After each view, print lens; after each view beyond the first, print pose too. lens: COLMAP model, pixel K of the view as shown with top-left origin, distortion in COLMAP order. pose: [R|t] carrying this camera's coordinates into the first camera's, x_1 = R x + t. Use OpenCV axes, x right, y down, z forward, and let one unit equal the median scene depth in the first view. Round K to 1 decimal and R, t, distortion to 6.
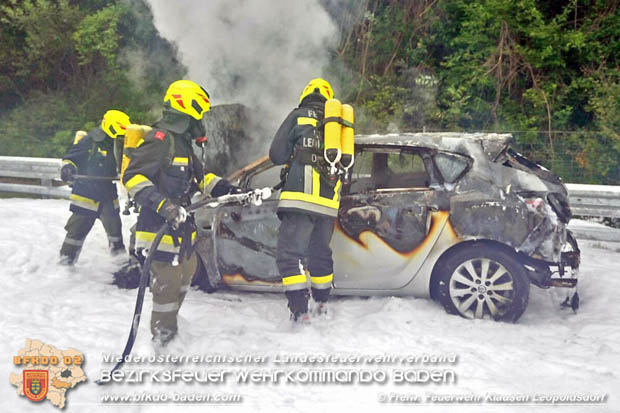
lens RADIAL K [[606.0, 0, 309.4], [0, 606.0, 188.9], [0, 0, 1]] dist [-0.002548, 0.007738]
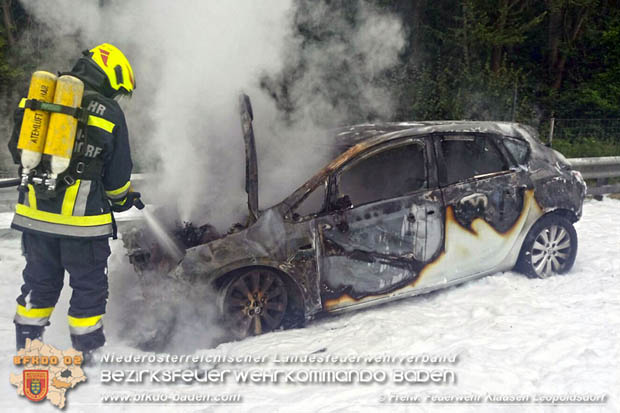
lens RADIAL K [[557.3, 0, 309.9], [0, 557.3, 206.2], [0, 0, 1]] dist [0.003543, -0.001413]
pose [[0.640217, -0.126969, 0.757628, -0.821881], [0.080342, 0.991905, 0.098339, -0.066862], [-0.763981, -0.002089, 0.645236, 0.638430]]
